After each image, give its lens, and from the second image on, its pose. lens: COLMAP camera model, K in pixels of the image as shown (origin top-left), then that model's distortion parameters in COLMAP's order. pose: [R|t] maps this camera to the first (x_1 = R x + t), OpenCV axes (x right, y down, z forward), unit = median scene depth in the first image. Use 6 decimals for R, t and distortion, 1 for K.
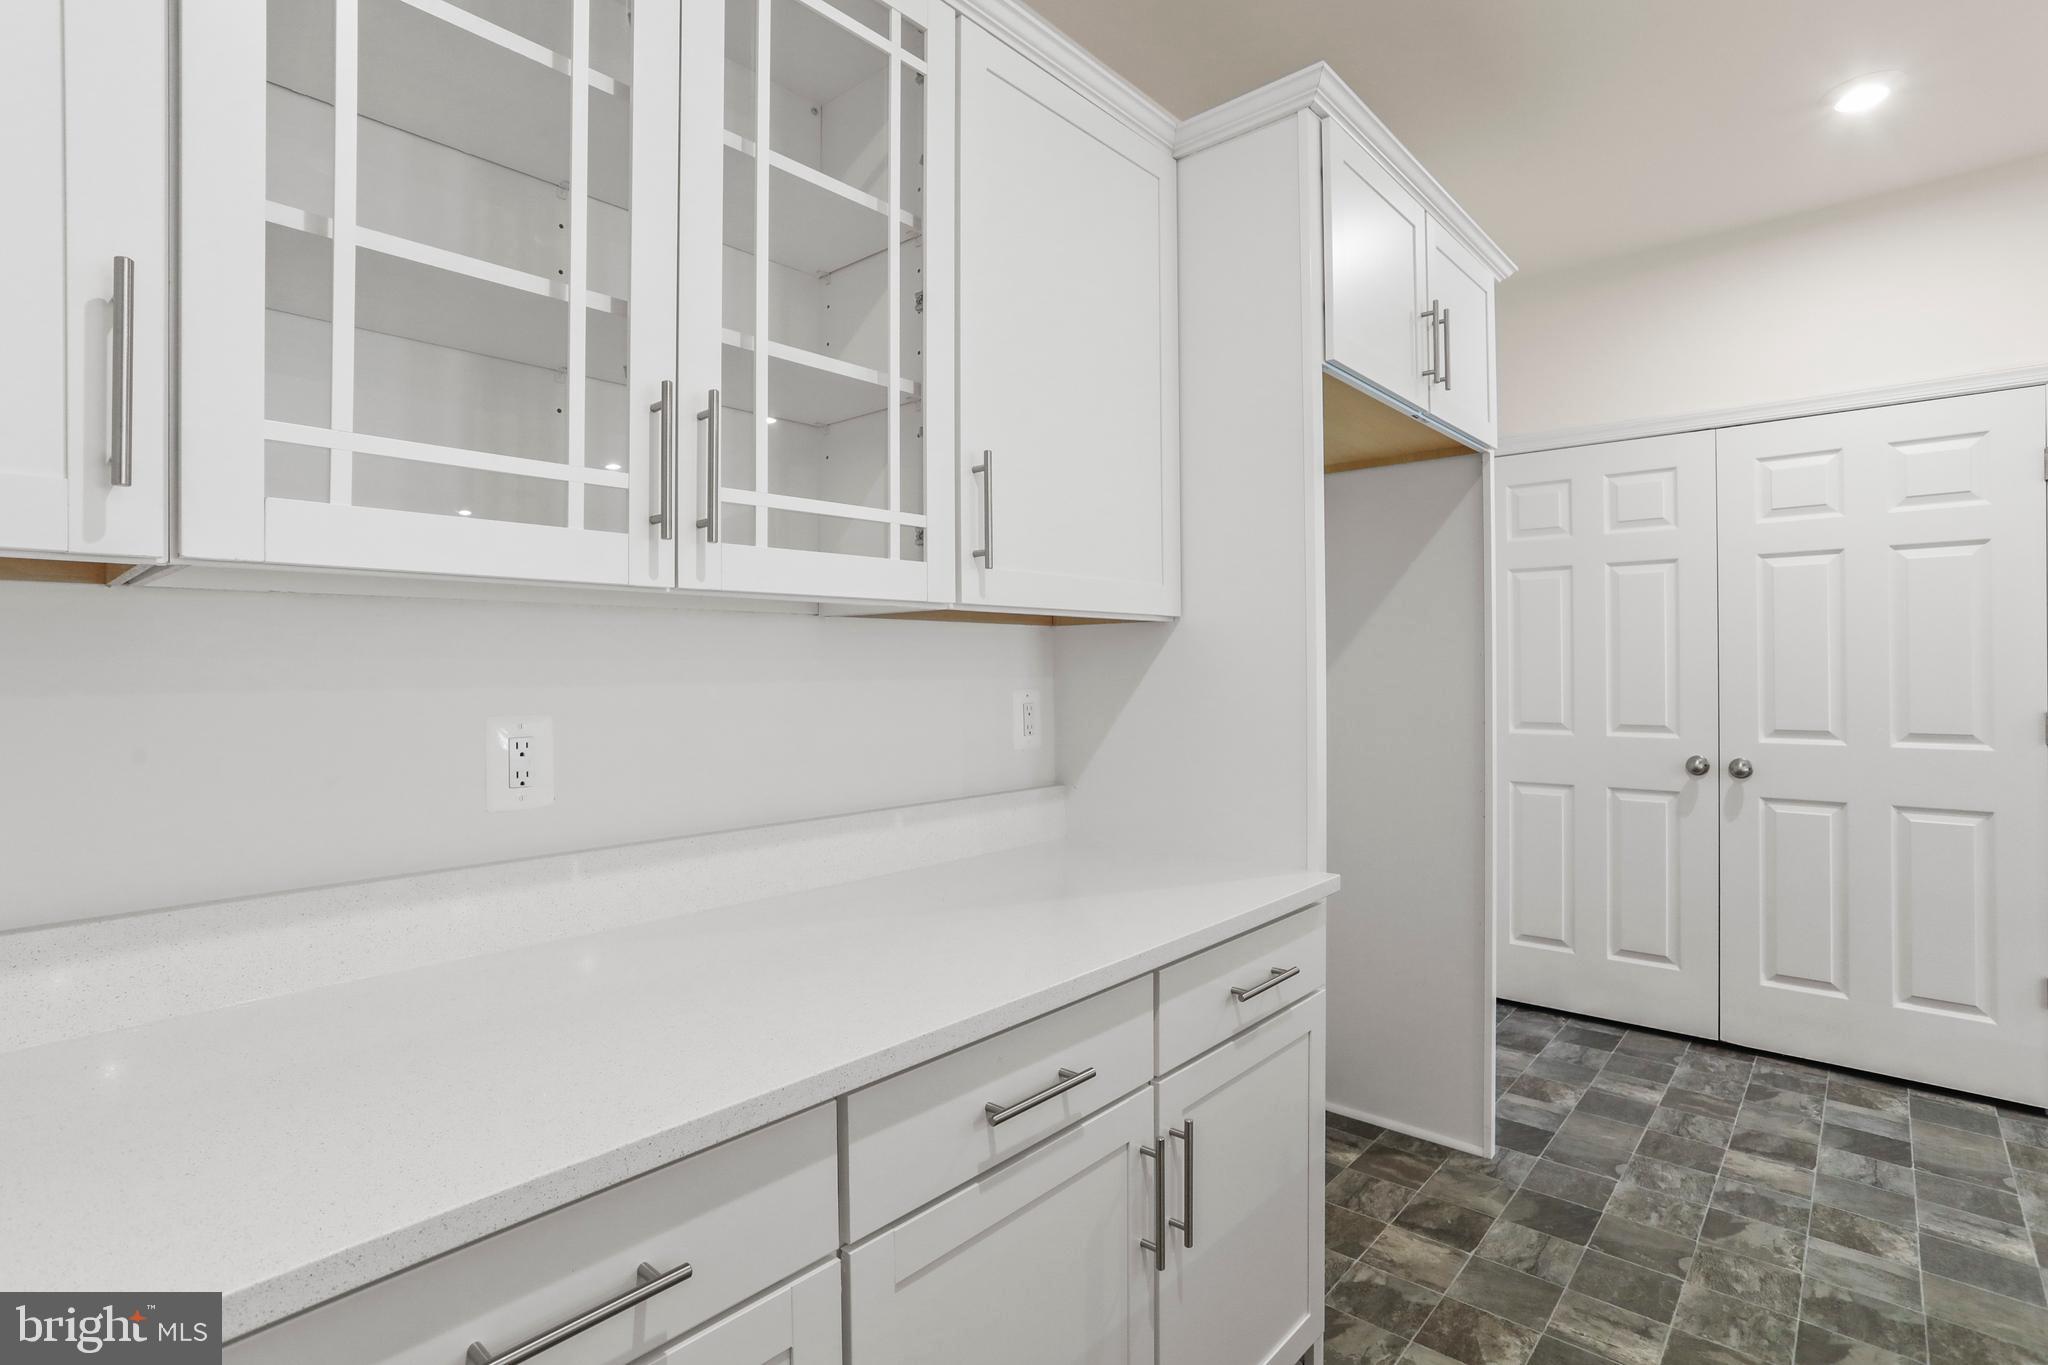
lens RADIAL K [[926.7, 0, 1023.2], [0, 926.7, 699.1], [0, 0, 1]] dist [-0.028487, 0.000779]
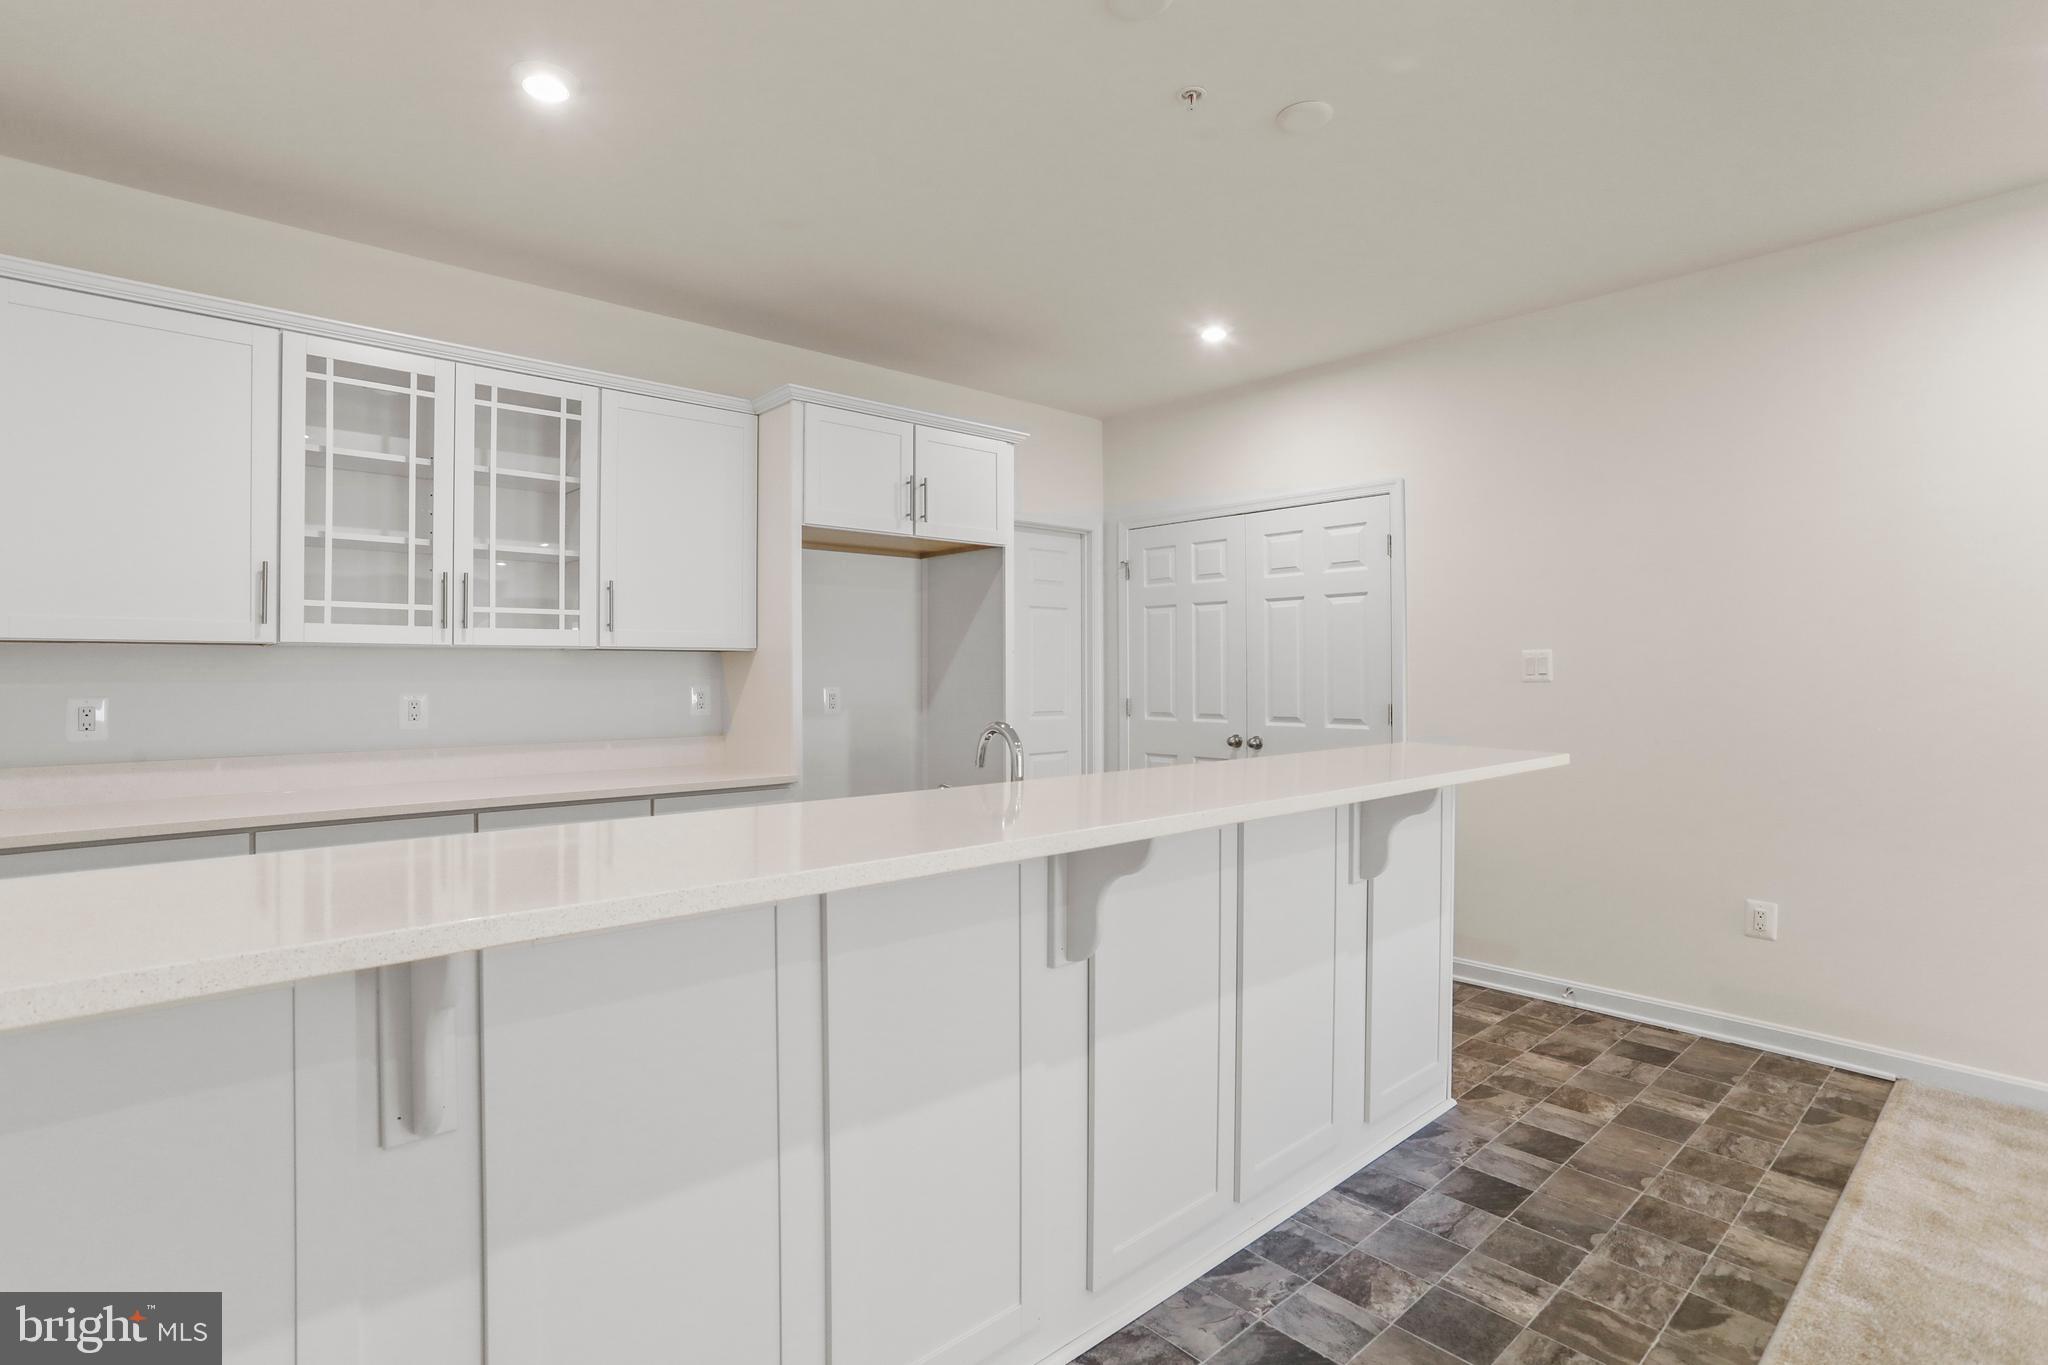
lens RADIAL K [[950.2, 0, 1023.3], [0, 950.2, 662.8], [0, 0, 1]] dist [-0.016607, 0.000926]
pose [[0.995270, 0.008905, -0.096738, 0.179070], [-0.012081, 0.999406, -0.032286, 0.000090], [0.096393, 0.033302, 0.994786, -0.183006]]
